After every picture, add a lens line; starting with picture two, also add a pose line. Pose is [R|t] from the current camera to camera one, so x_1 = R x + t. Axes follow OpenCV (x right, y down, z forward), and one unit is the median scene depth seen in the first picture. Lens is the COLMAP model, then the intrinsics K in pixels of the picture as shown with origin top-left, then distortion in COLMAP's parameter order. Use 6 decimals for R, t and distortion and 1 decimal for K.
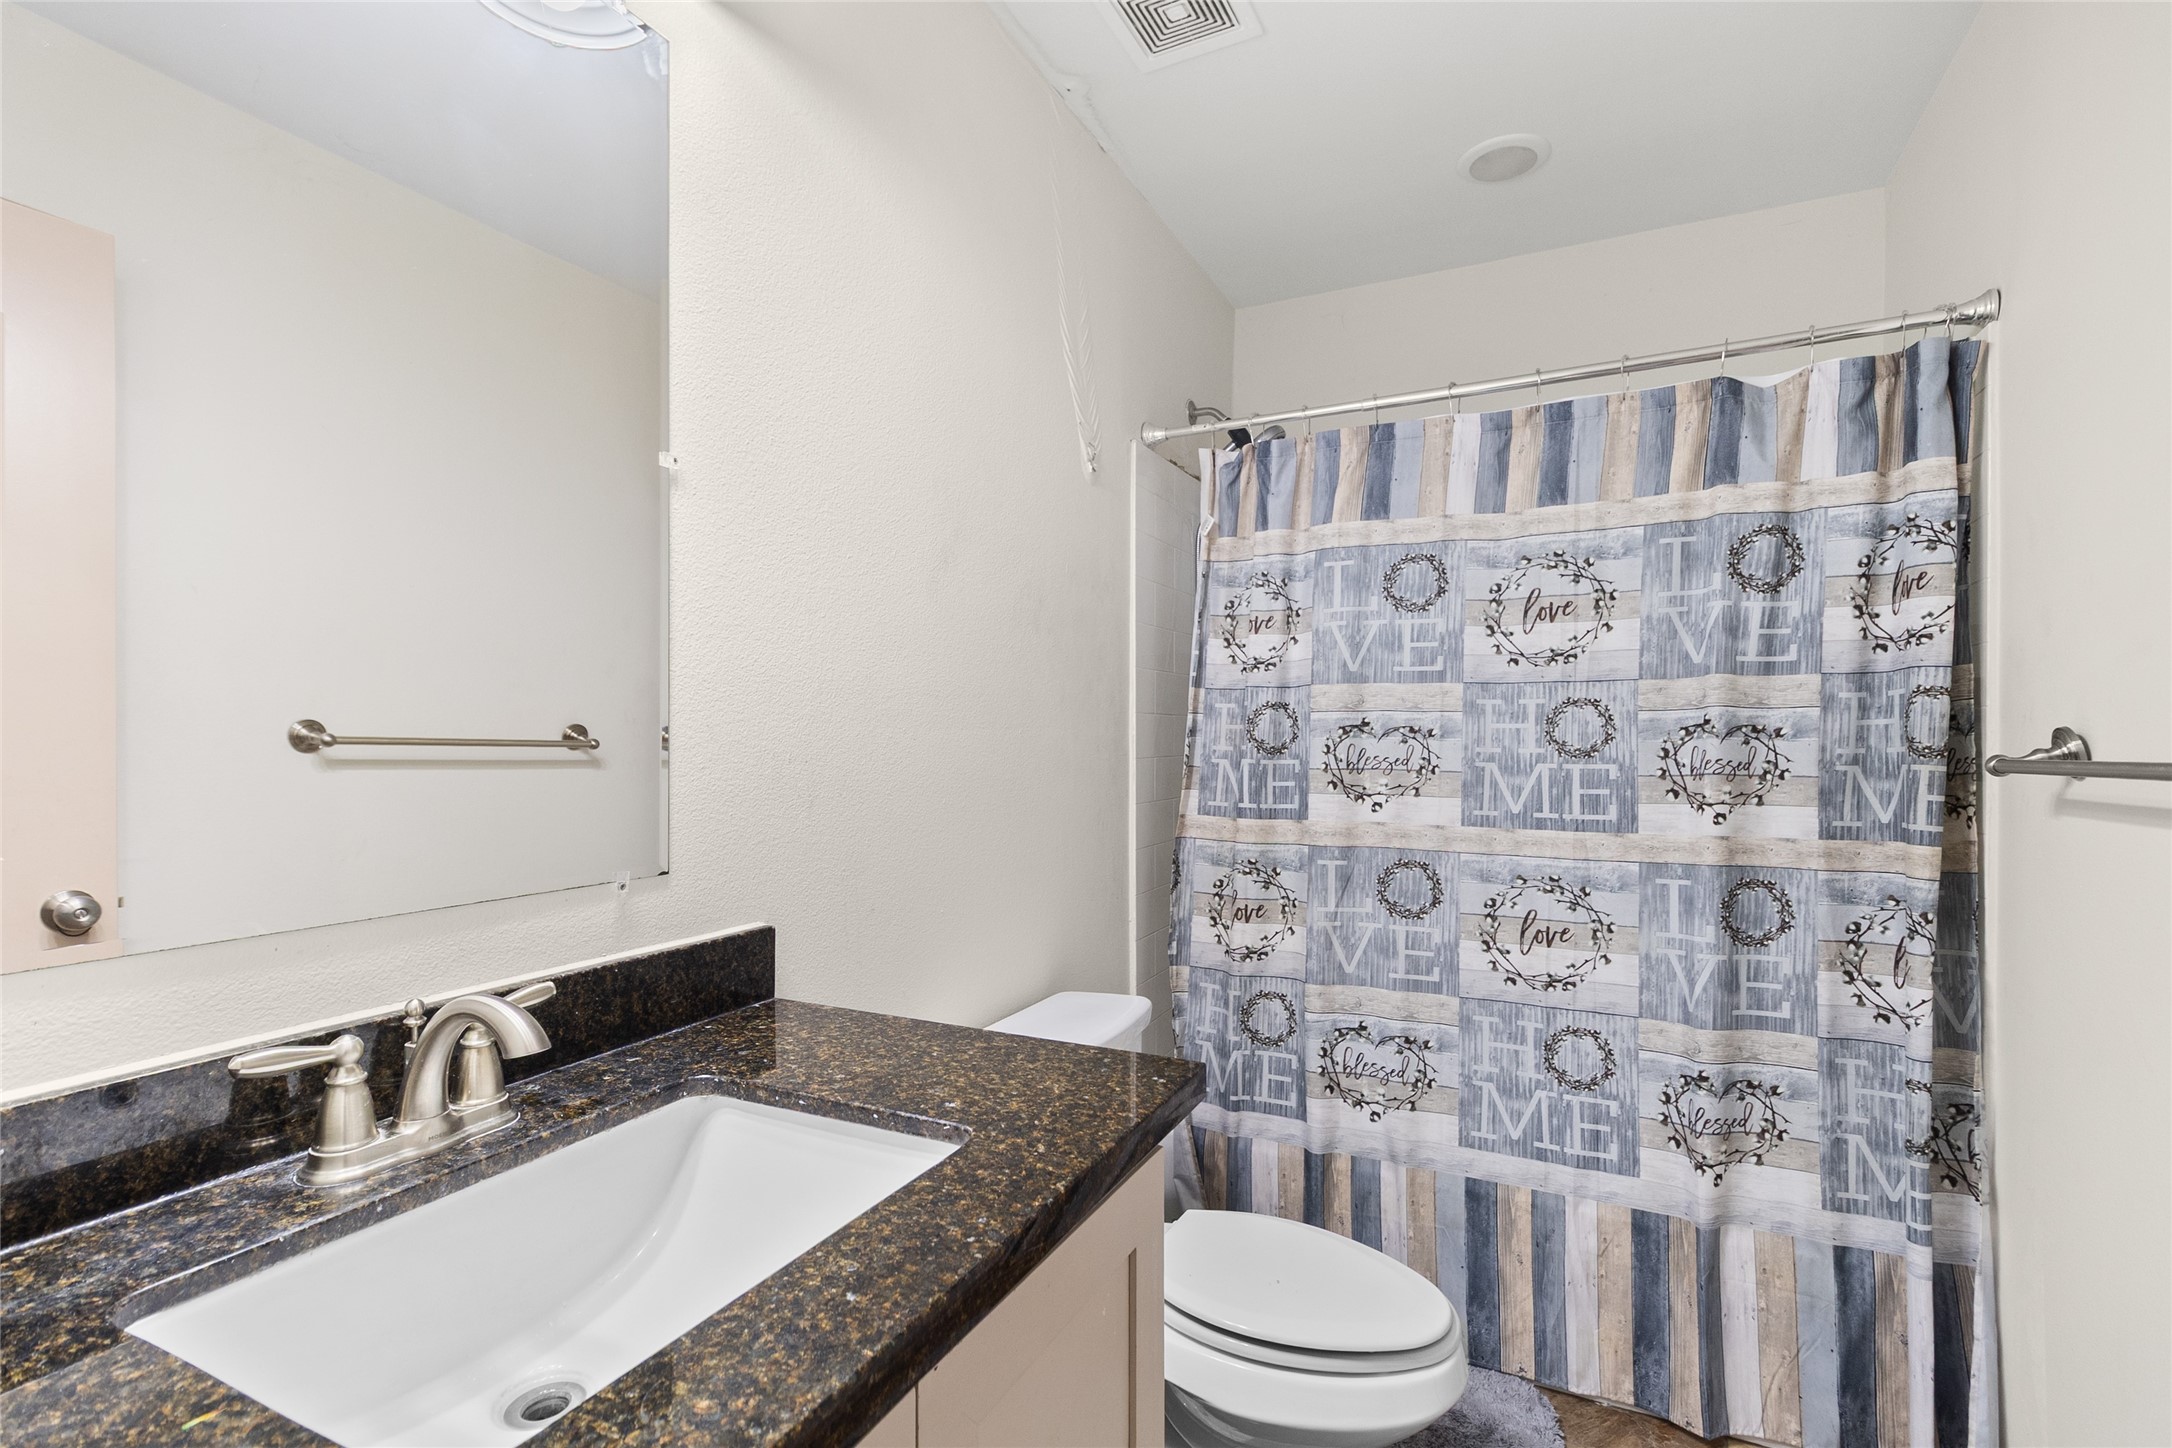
lens RADIAL K [[993.8, 0, 1092.3], [0, 993.8, 726.7], [0, 0, 1]] dist [-0.002068, -0.000378]
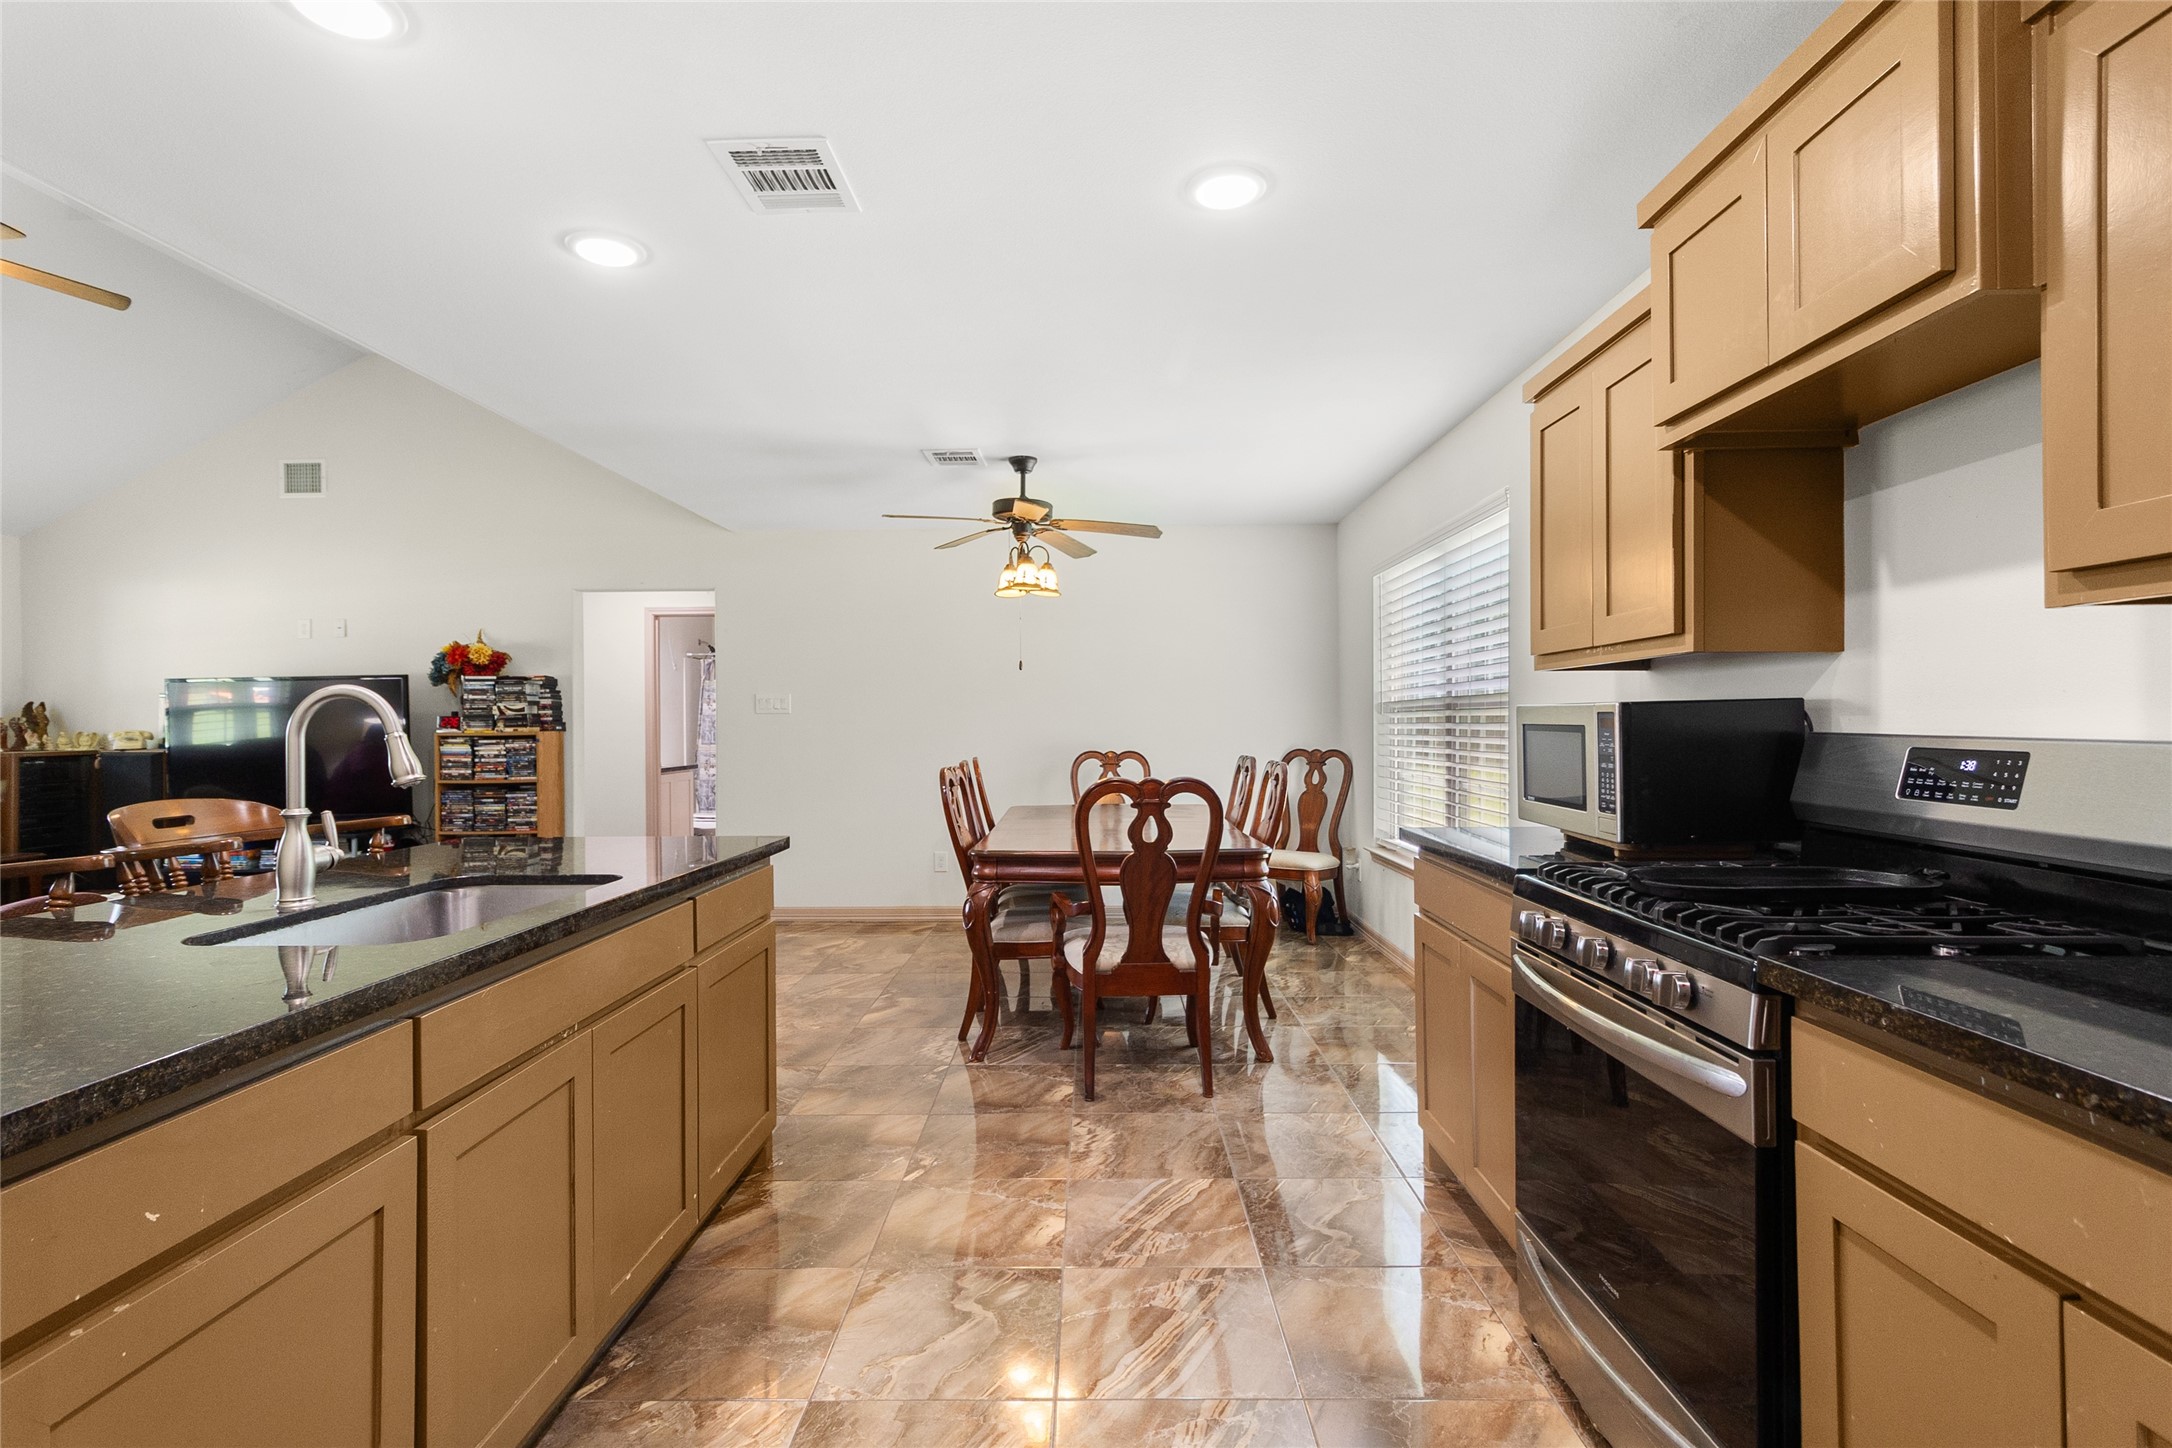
lens RADIAL K [[993.8, 0, 1086.6], [0, 993.8, 721.3], [0, 0, 1]] dist [-0.002068, -0.000378]
pose [[0.898825, -0.007745, 0.438240, -0.281067], [0.008885, 0.999960, -0.000551, 0.003439], [-0.438218, 0.004389, 0.898858, -3.643277]]
